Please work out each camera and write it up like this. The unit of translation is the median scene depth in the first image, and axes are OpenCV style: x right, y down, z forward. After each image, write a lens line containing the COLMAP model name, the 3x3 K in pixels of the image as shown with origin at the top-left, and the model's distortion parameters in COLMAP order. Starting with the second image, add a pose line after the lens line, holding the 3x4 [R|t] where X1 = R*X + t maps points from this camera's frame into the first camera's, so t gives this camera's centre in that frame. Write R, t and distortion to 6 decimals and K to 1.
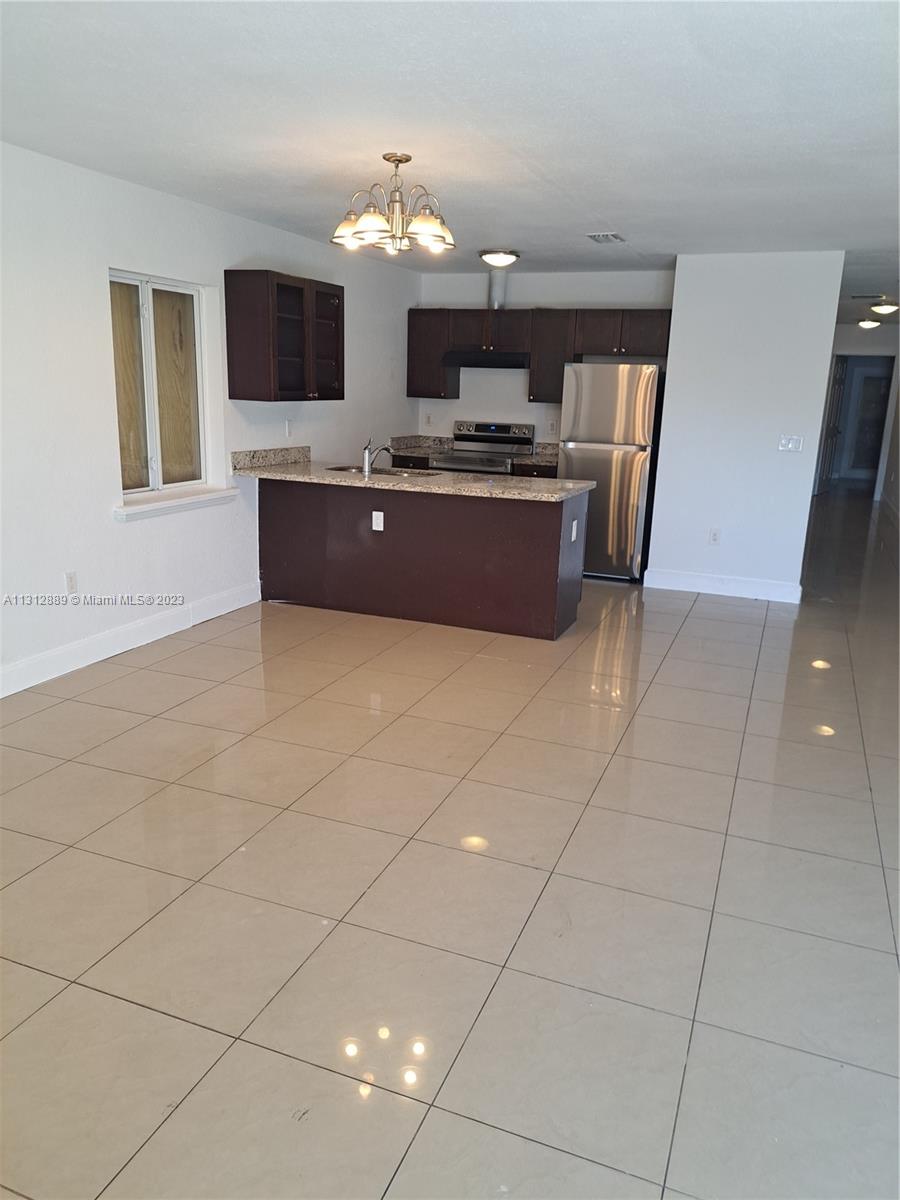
lens RADIAL K [[854.8, 0, 465.8], [0, 854.8, 605.9], [0, 0, 1]] dist [0.055338, -0.090910]
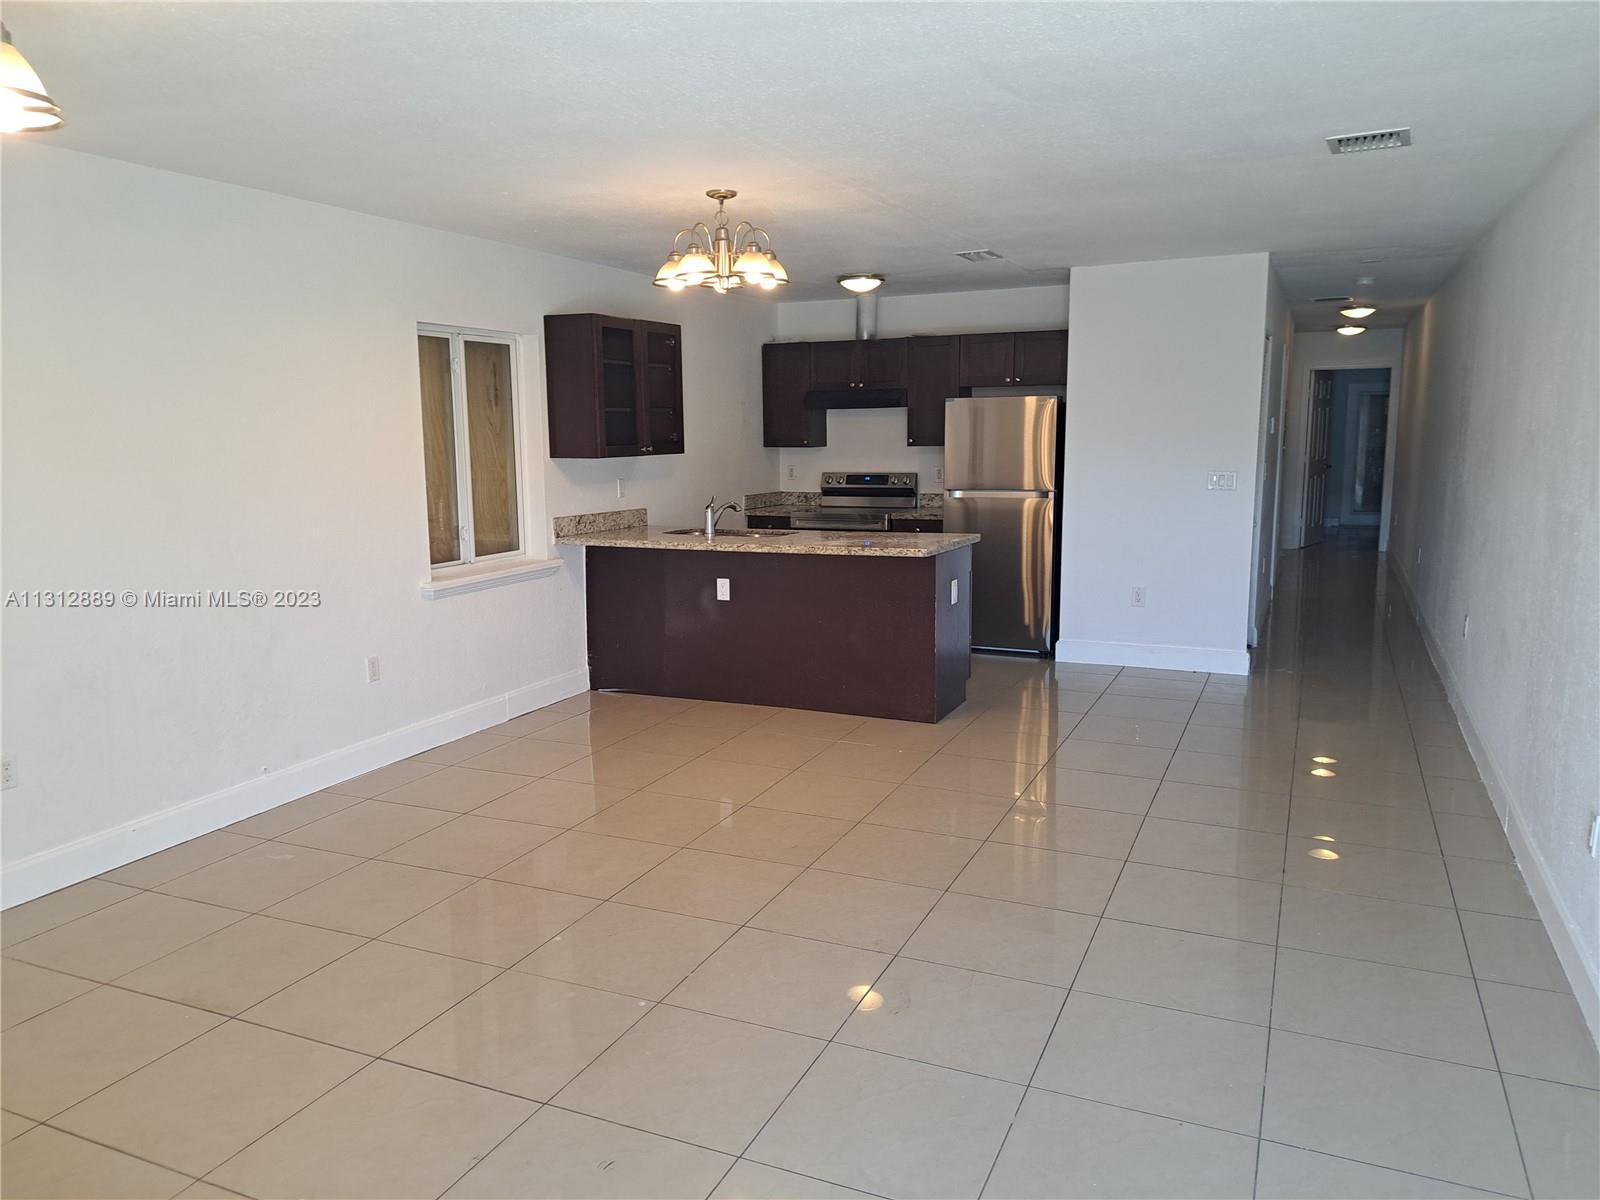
lens RADIAL K [[1139.8, 0, 800.0], [0, 1139.8, 600.0], [0, 0, 1]] dist [0.055338, -0.090910]
pose [[0.997268, -0.036635, -0.064143, 0.044626], [0.029709, 0.993946, -0.105781, 0.031969], [0.067630, 0.103586, 0.992319, -0.114889]]
